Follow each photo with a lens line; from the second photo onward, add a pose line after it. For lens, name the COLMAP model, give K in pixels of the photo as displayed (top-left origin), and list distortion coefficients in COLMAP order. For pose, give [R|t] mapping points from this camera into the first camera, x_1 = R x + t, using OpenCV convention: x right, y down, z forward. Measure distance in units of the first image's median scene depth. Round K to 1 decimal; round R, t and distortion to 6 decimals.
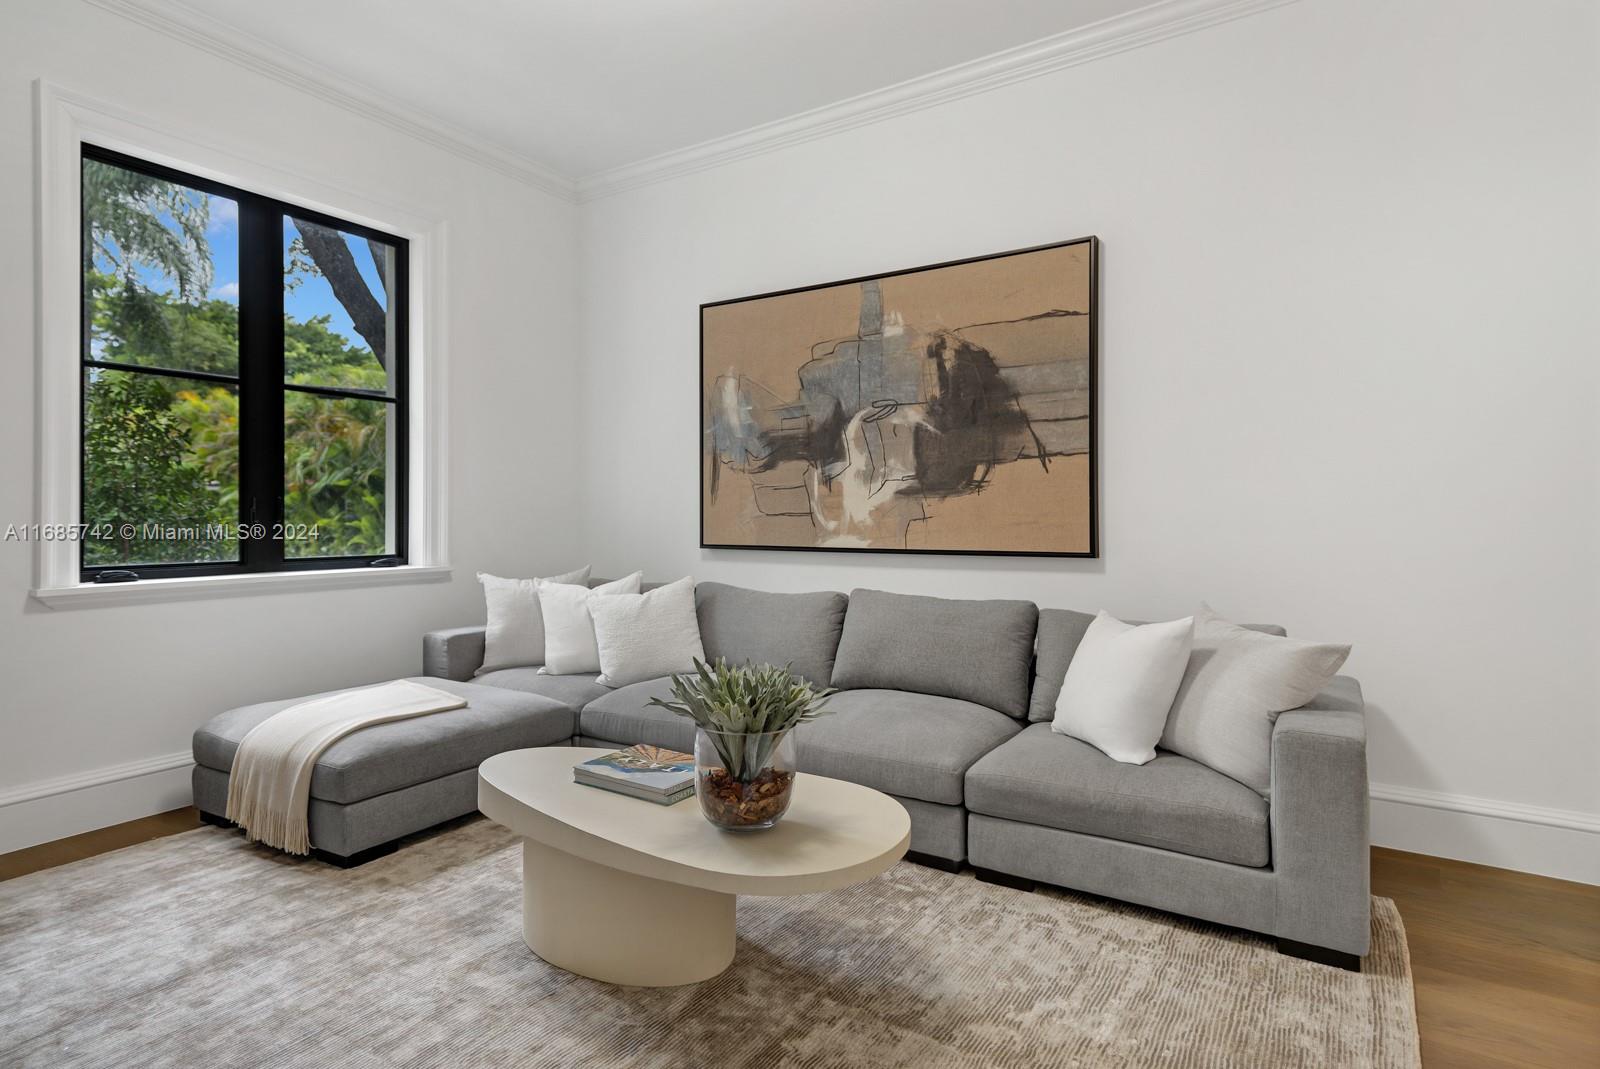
lens RADIAL K [[831.2, 0, 790.7], [0, 831.2, 527.6], [0, 0, 1]] dist [0.011955, -0.001450]
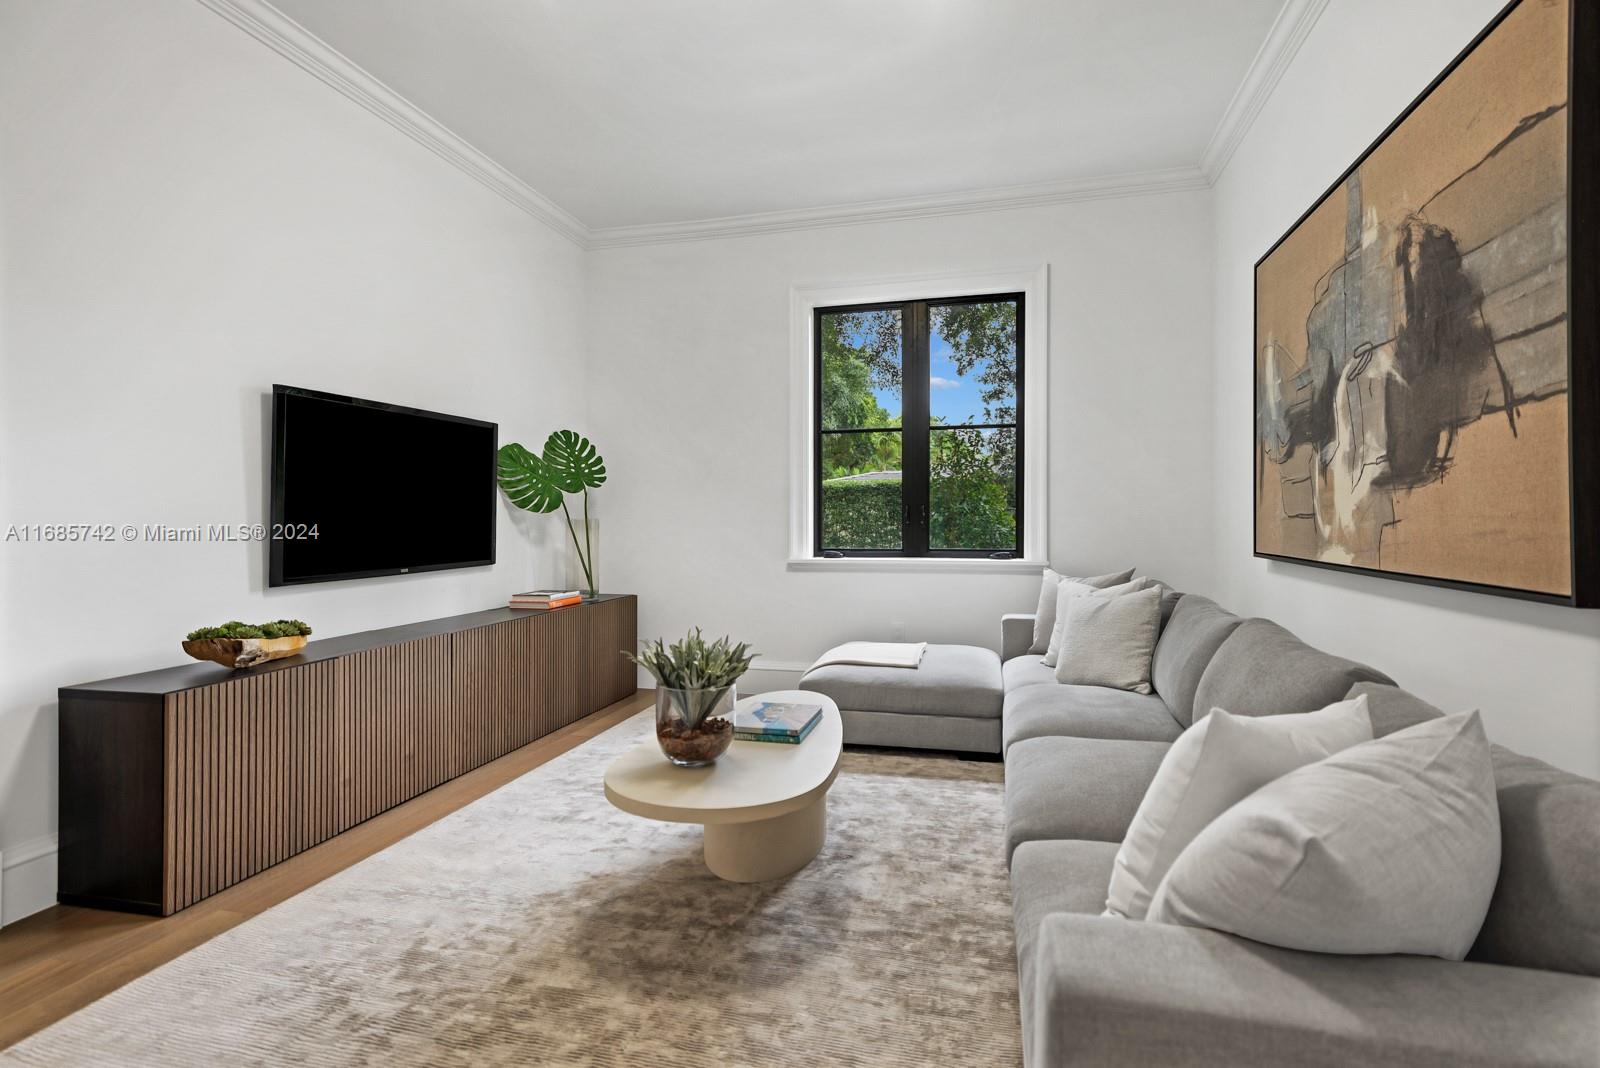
lens RADIAL K [[740.7, 0, 787.4], [0, 740.7, 531.1], [0, 0, 1]] dist [0.009587, -0.001234]
pose [[0.328050, 0.015003, -0.944541, 0.548849], [-0.006611, 0.999886, 0.013586, -0.009376], [0.944637, 0.001788, 0.328111, 0.382444]]
